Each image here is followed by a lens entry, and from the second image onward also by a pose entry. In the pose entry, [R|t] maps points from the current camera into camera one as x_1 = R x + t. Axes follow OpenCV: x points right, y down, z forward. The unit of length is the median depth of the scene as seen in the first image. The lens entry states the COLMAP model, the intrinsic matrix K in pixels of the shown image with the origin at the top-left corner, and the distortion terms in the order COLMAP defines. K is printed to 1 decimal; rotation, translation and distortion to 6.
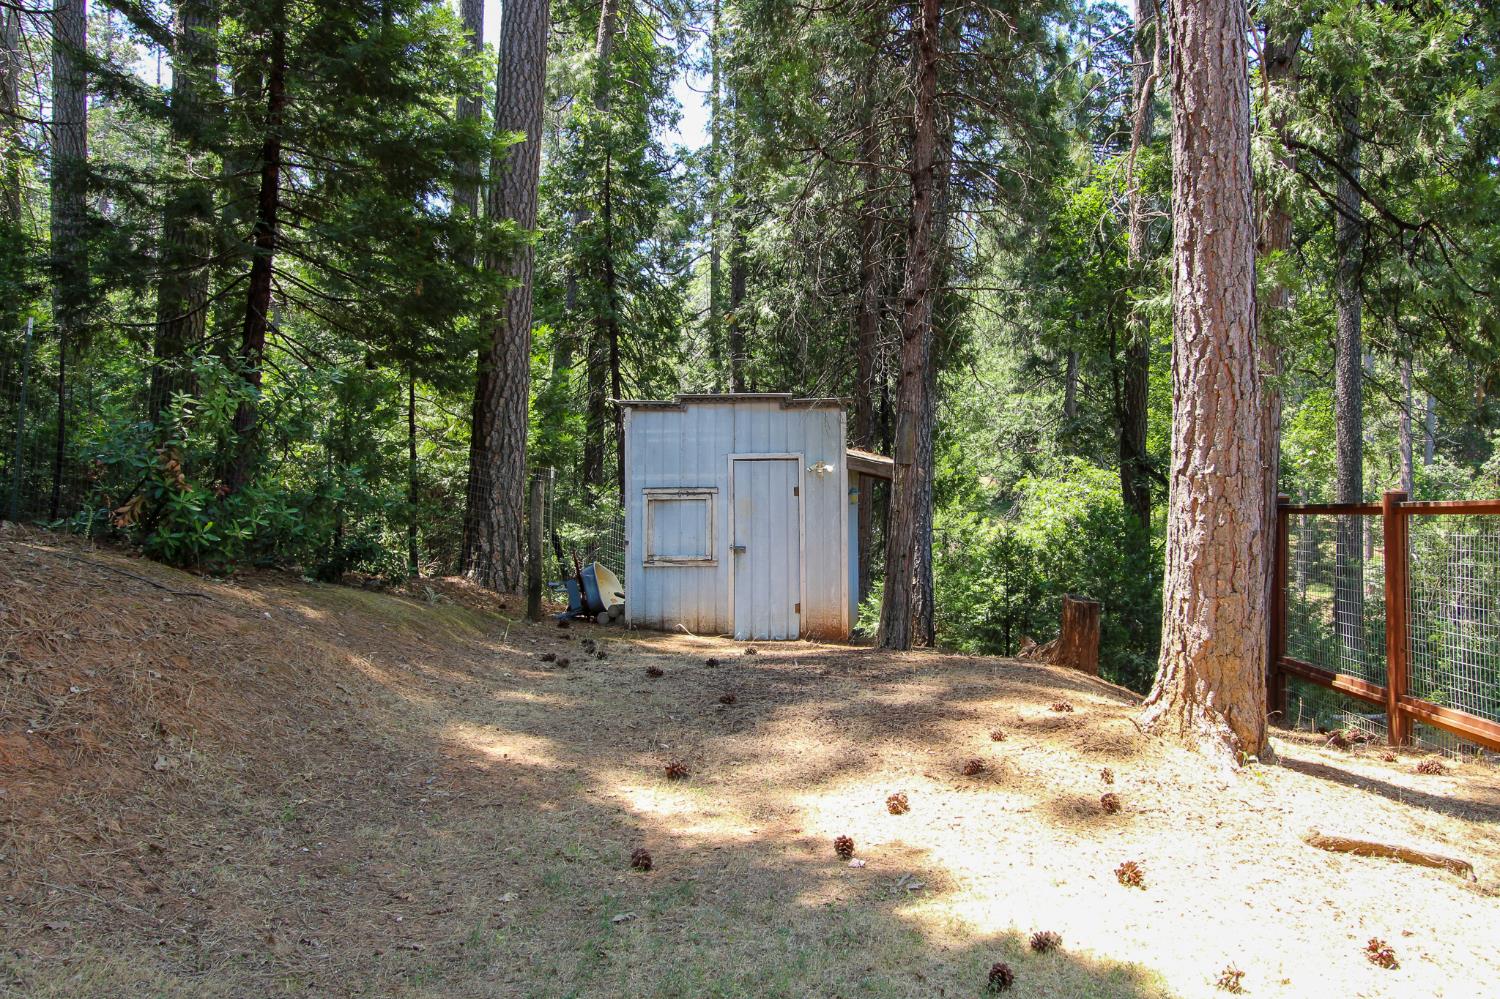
lens RADIAL K [[1099.4, 0, 753.9], [0, 1099.4, 503.6], [0, 0, 1]] dist [0.013443, 0.001757]
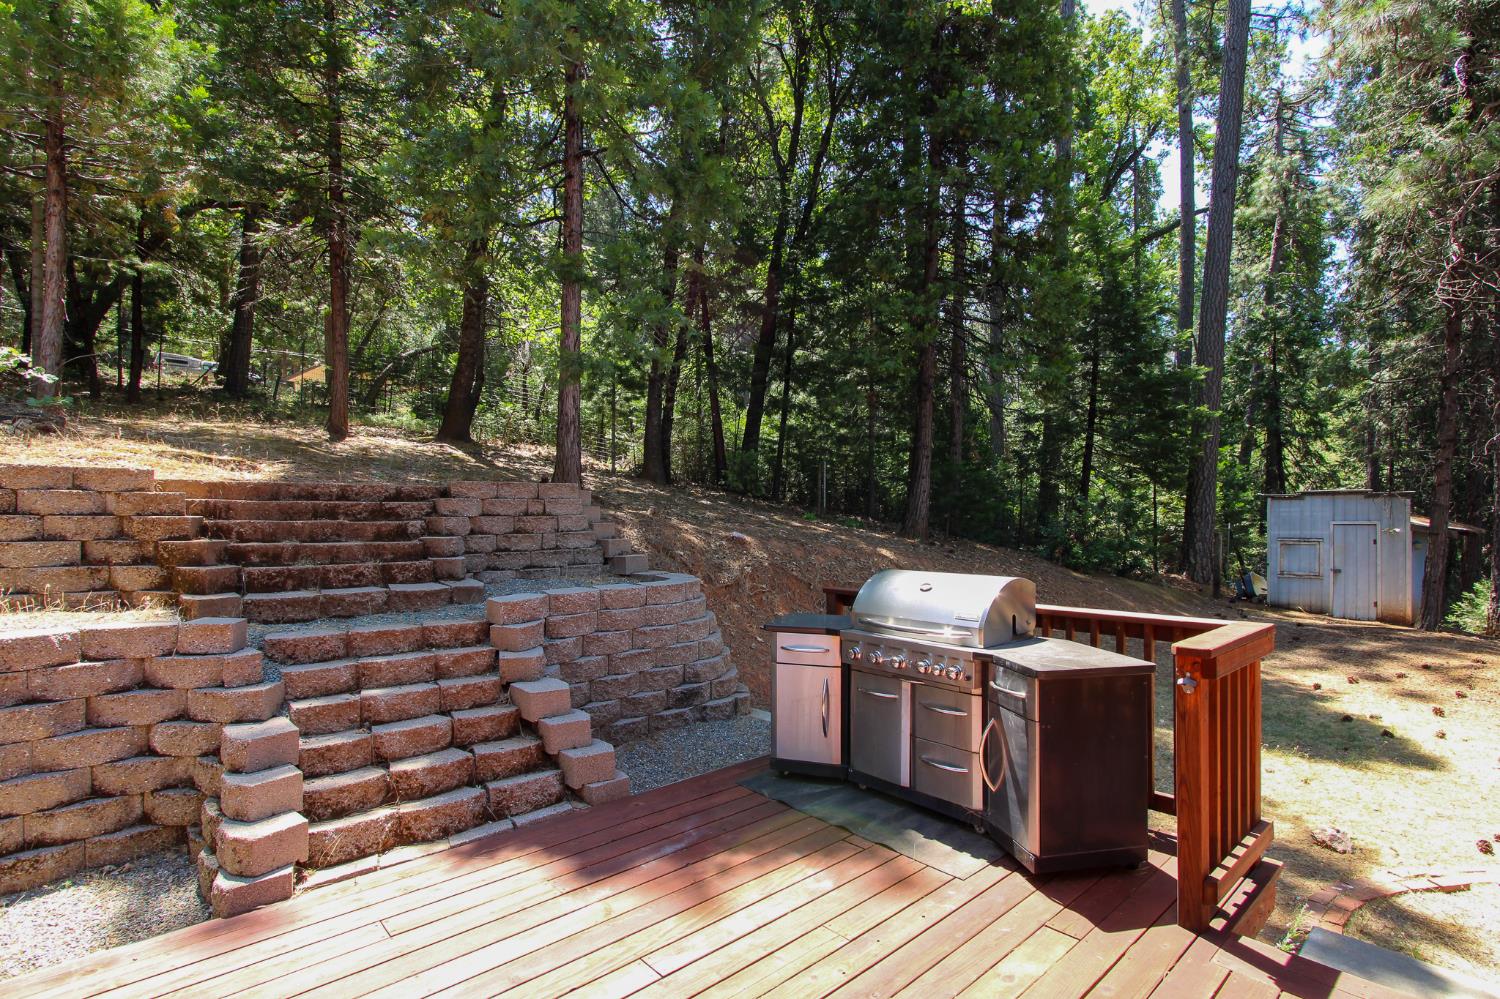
lens RADIAL K [[730.4, 0, 757.9], [0, 730.4, 499.8], [0, 0, 1]] dist [-0.020477, -0.000665]
pose [[0.701833, 0.000866, -0.712341, 0.174427], [-0.001739, 0.999998, -0.000498, -0.081094], [0.712339, 0.001588, 0.701834, -0.615785]]
